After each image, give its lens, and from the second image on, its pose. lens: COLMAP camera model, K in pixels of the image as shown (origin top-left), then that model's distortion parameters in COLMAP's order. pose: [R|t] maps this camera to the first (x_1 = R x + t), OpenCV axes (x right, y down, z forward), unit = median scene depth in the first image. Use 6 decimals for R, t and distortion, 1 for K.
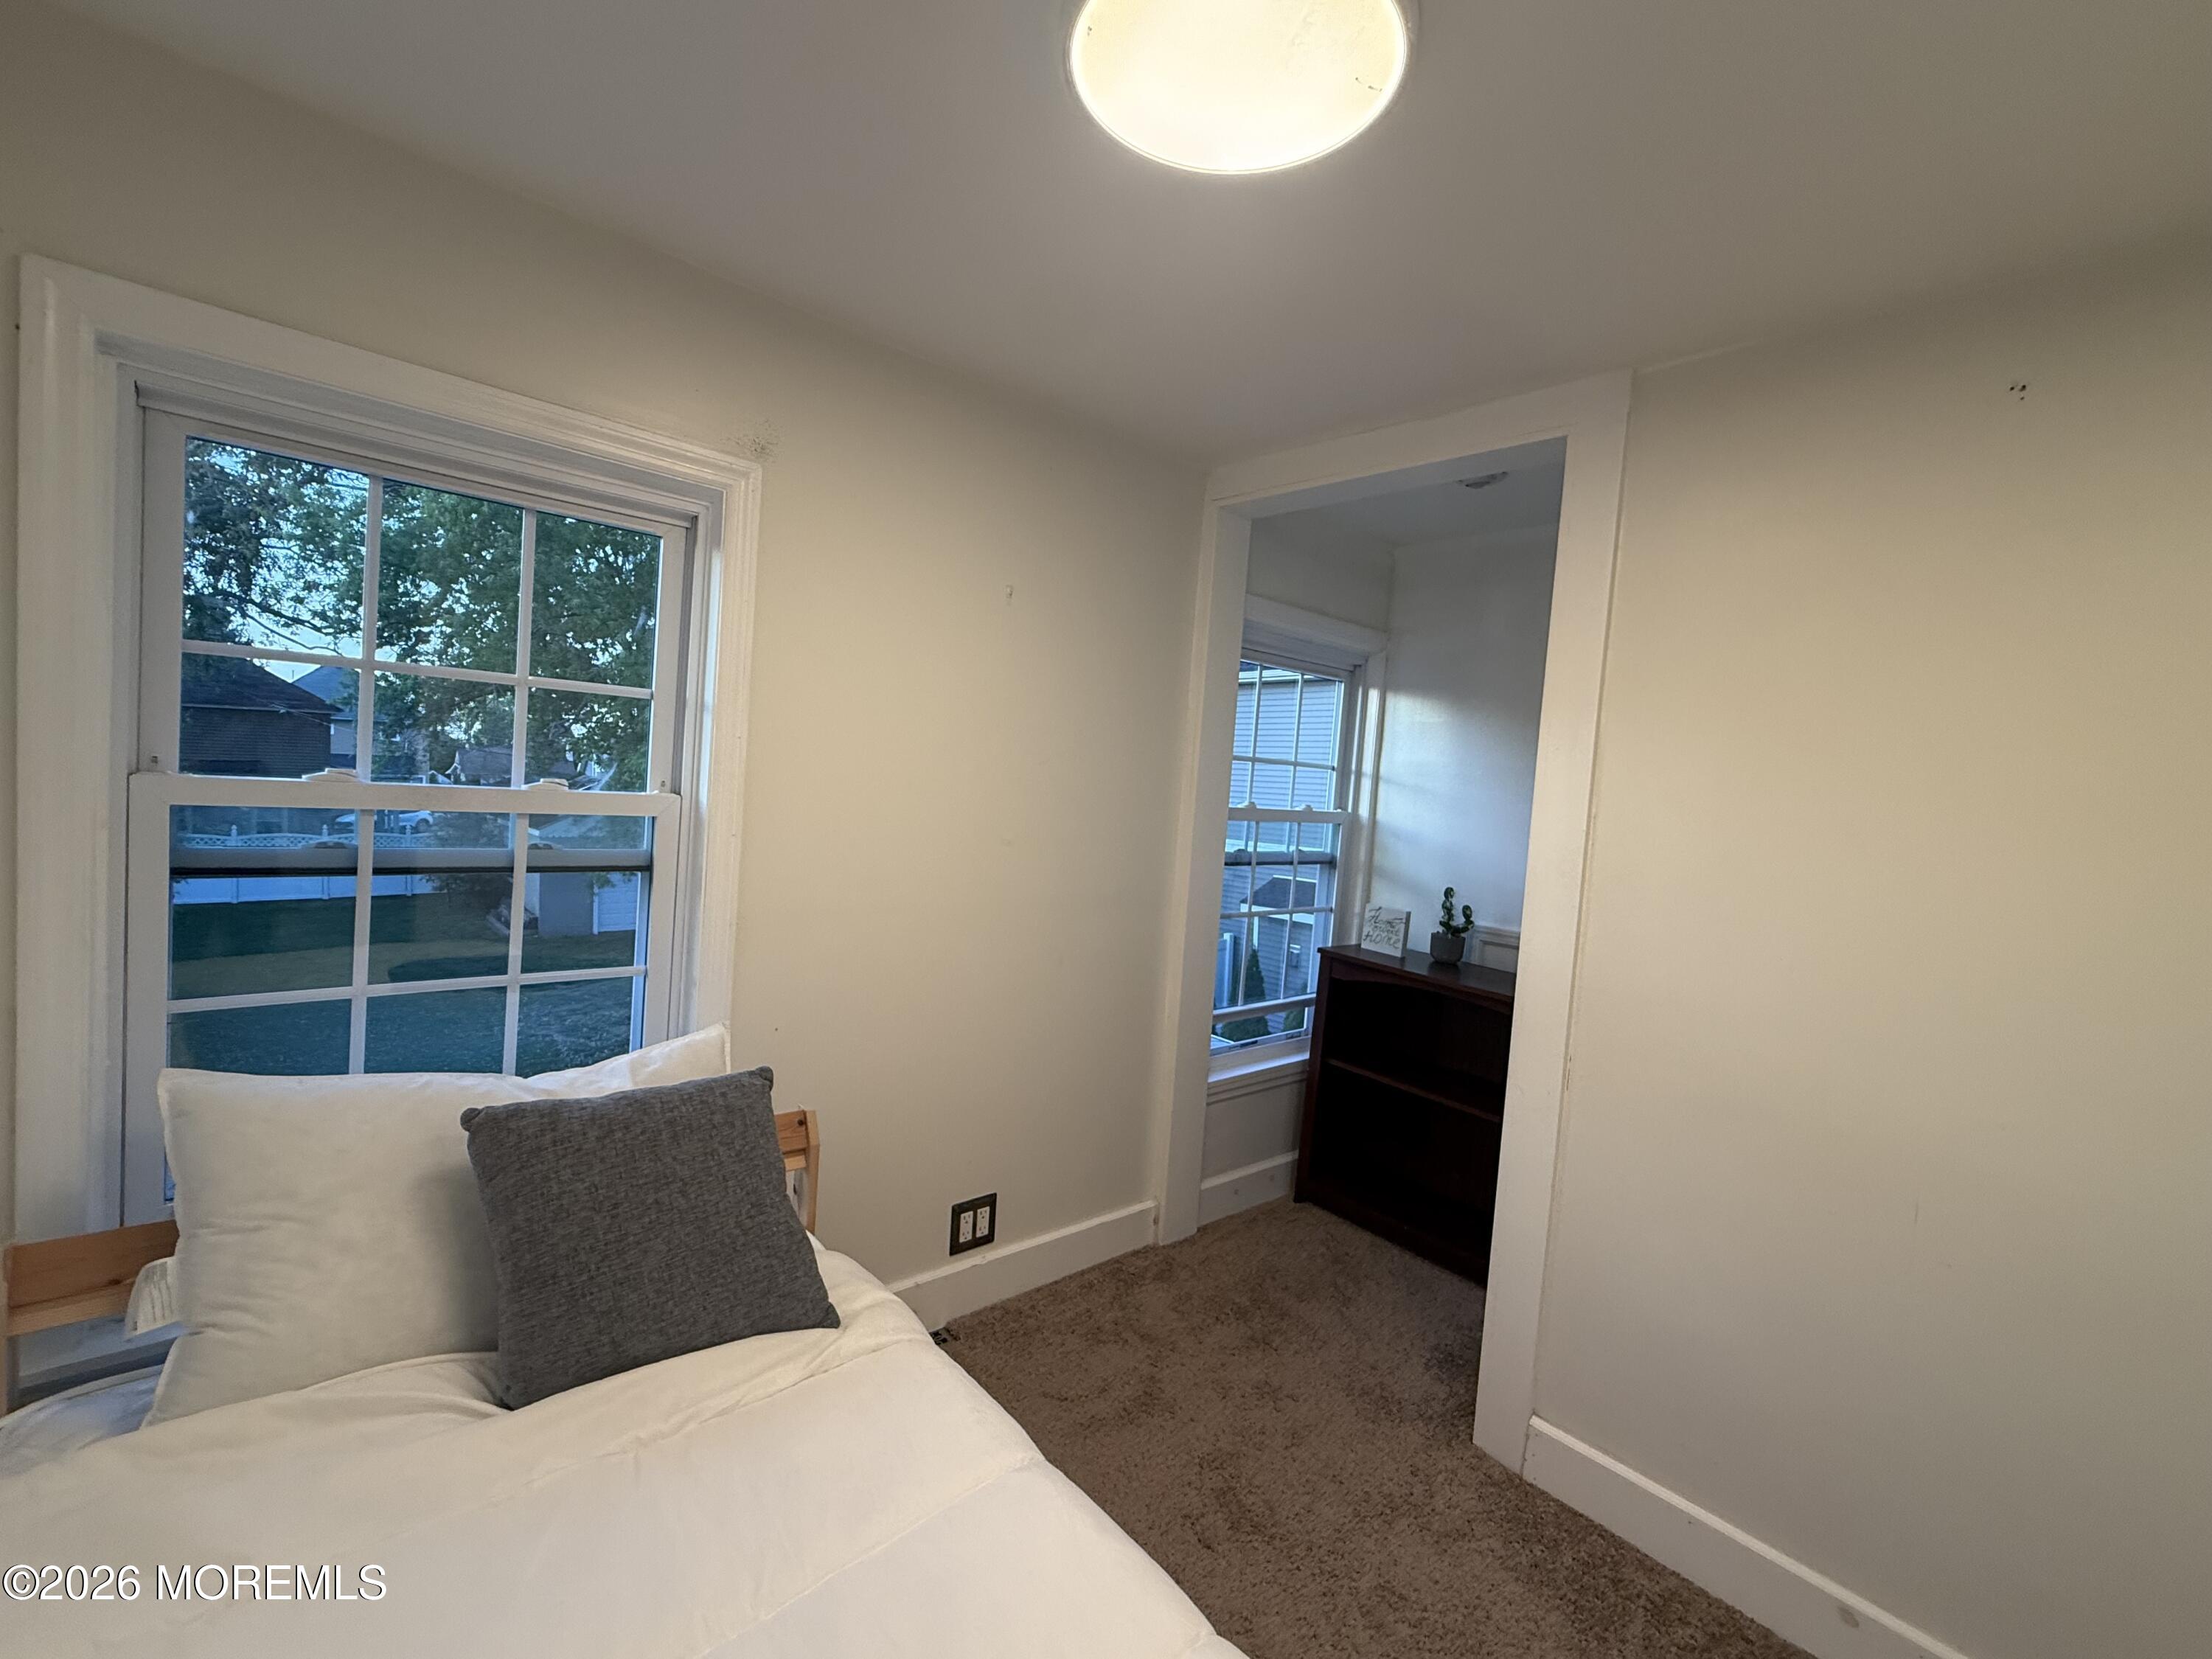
lens RADIAL K [[951.2, 0, 1110.9], [0, 951.2, 828.6], [0, 0, 1]] dist [-0.000695, -0.000031]
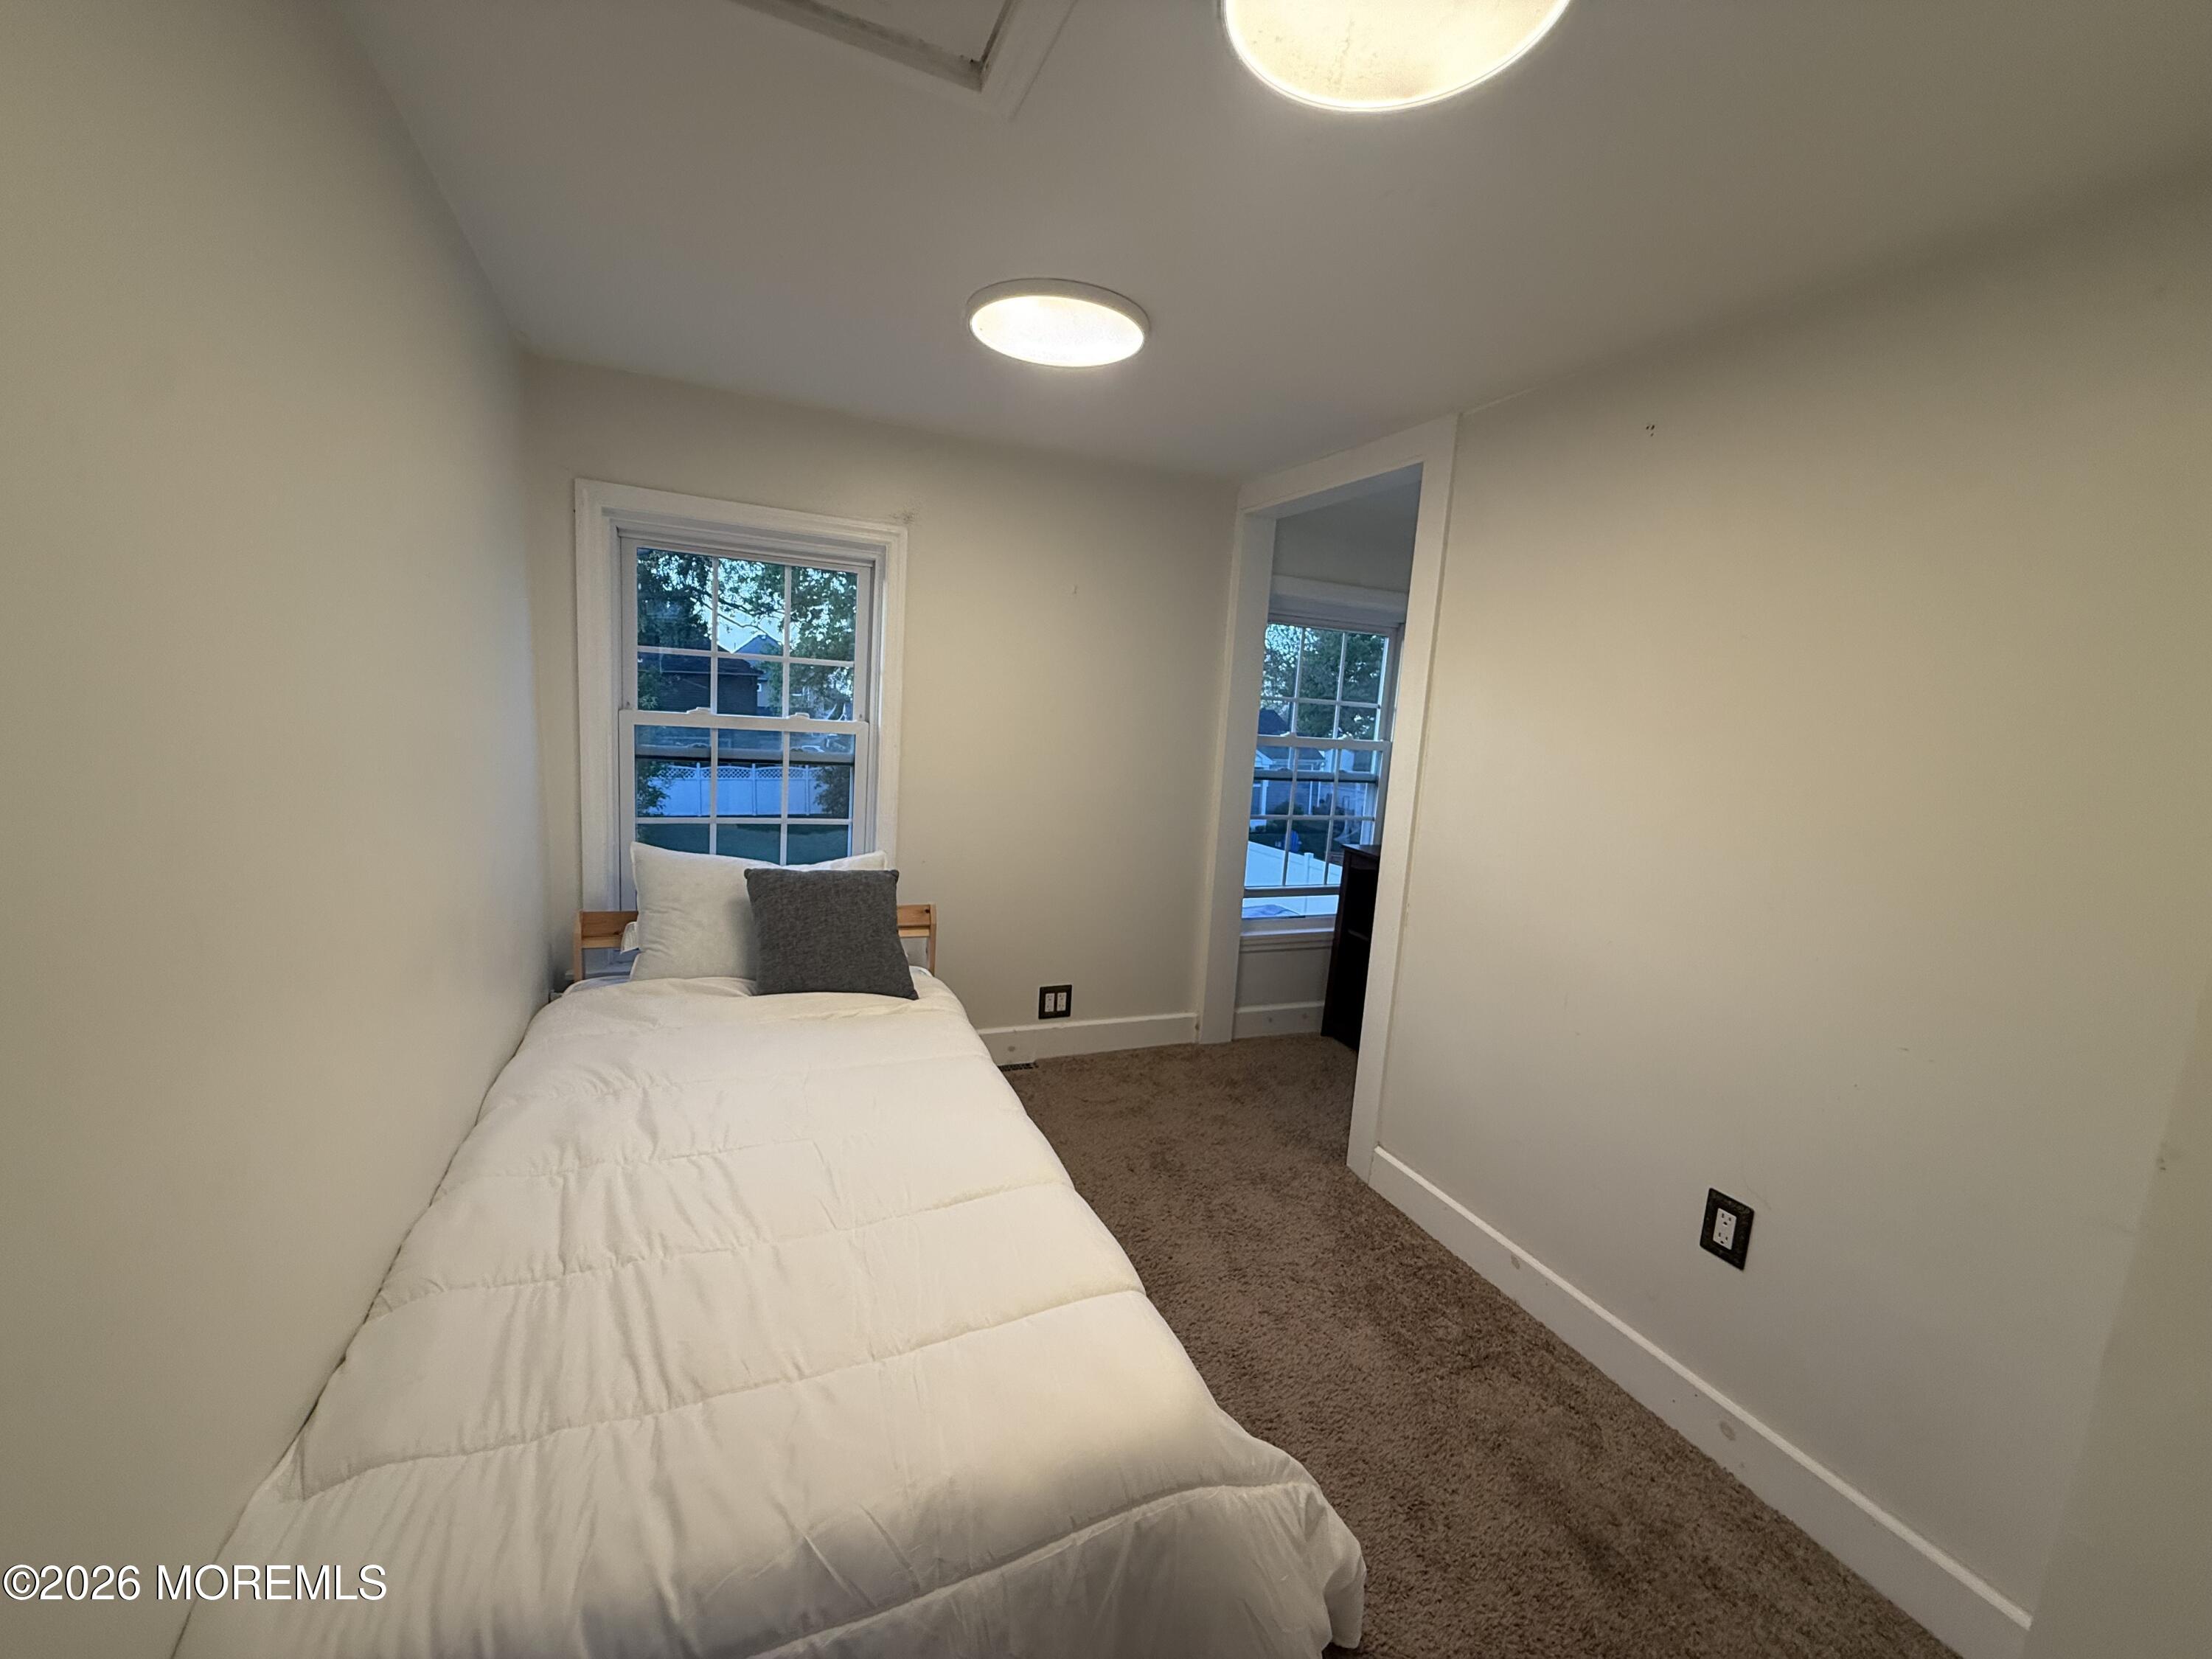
lens RADIAL K [[882.5, 0, 1102.7], [0, 882.5, 826.4], [0, 0, 1]] dist [-0.000192, 0.000570]
pose [[0.949361, 0.033197, -0.312429, 0.372038], [-0.013751, 0.997840, 0.064241, 0.035451], [0.313887, -0.056691, 0.947766, -0.328498]]
